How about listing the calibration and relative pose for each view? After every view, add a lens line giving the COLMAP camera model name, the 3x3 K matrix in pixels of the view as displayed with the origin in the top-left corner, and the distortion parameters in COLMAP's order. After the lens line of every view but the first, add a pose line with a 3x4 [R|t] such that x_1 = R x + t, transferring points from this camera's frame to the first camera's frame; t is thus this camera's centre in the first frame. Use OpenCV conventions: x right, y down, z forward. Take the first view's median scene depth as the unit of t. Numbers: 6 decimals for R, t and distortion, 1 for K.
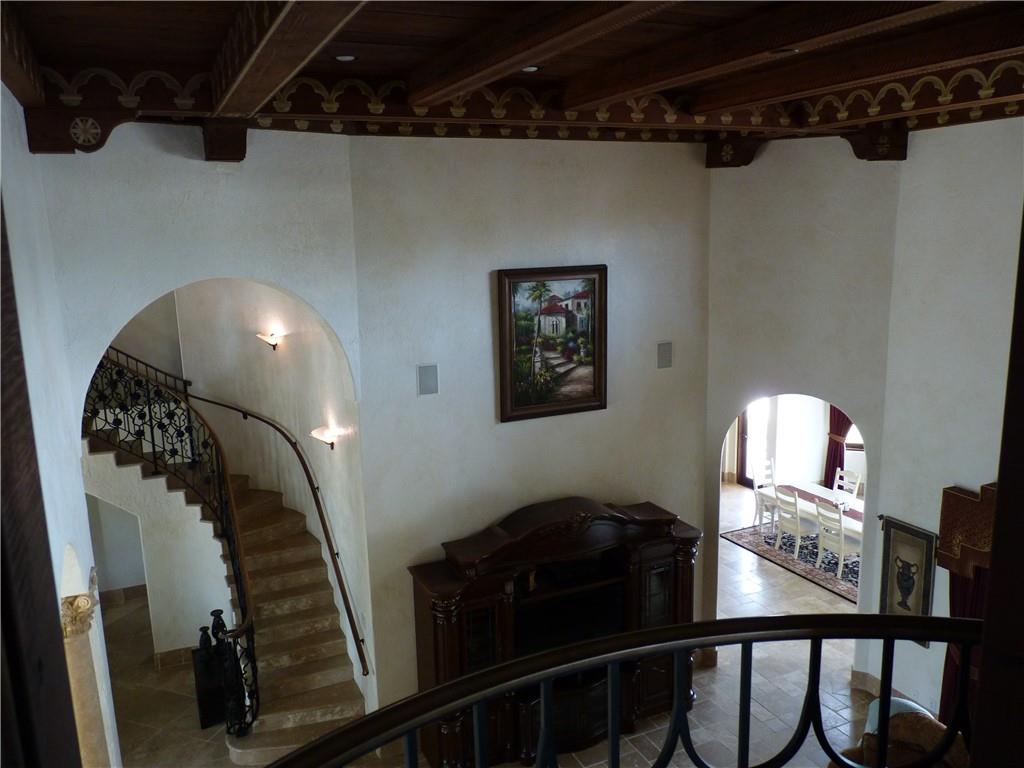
lens RADIAL K [[817.3, 0, 513.9], [0, 817.3, 381.5], [0, 0, 1]] dist [-0.024725, 0.011363]
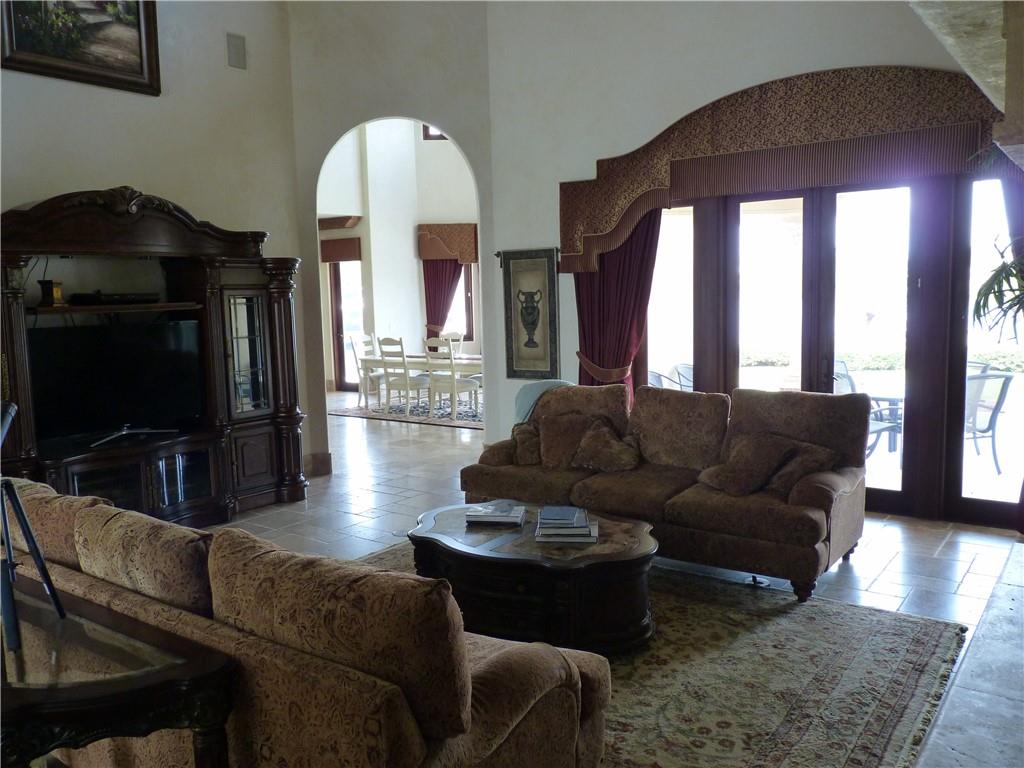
lens RADIAL K [[817.3, 0, 519.6], [0, 817.3, 385.6], [0, 0, 1]] dist [-0.024725, 0.011363]
pose [[0.872589, -0.044425, 0.486431, 0.026456], [0.097569, 0.991638, -0.084460, 0.399455], [-0.478612, 0.121159, 0.869627, 0.224773]]
